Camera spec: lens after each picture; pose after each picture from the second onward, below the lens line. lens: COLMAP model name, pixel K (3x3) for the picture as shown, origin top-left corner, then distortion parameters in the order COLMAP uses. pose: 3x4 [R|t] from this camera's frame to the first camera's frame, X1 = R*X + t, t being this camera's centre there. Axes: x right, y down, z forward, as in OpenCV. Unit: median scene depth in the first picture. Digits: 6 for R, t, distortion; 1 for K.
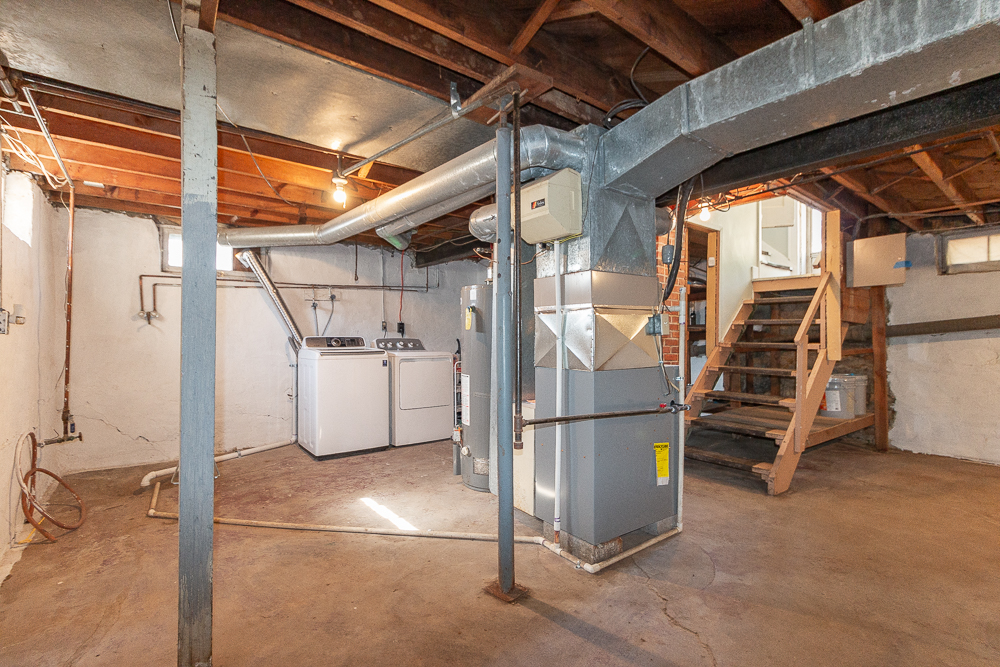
lens RADIAL K [[459.5, 0, 491.9], [0, 459.5, 337.0], [0, 0, 1]] dist [-0.001029, 0.000103]
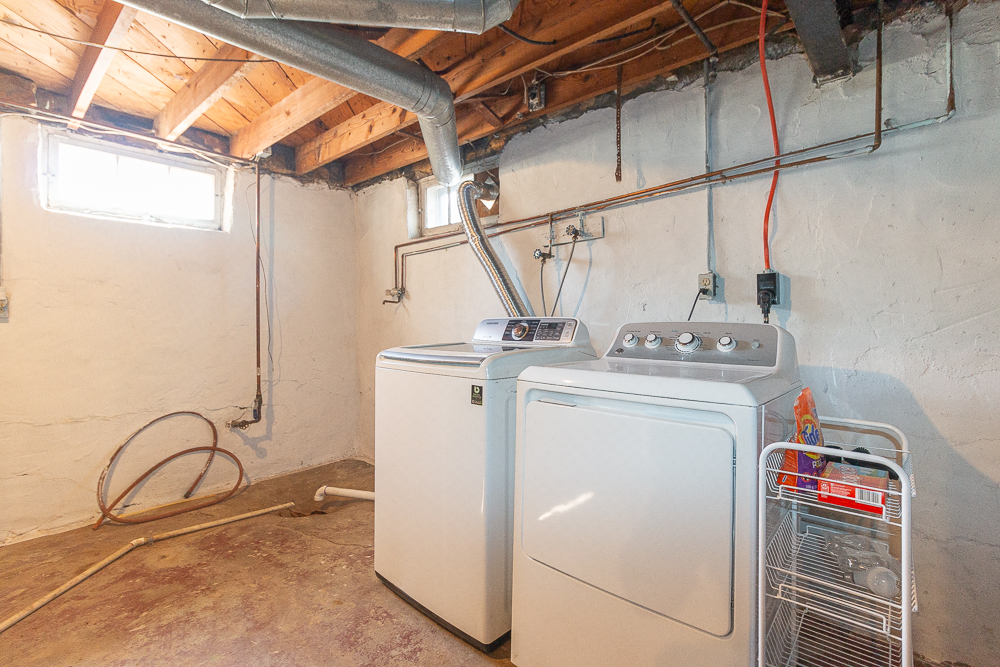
lens RADIAL K [[466.9, 0, 512.9], [0, 466.9, 323.3], [0, 0, 1]] dist [0.000018, -0.000494]
pose [[0.197204, 0.002754, -0.980359, 0.118034], [-0.001861, 0.999995, 0.002435, 0.003676], [0.980361, 0.001345, 0.197208, 1.044911]]
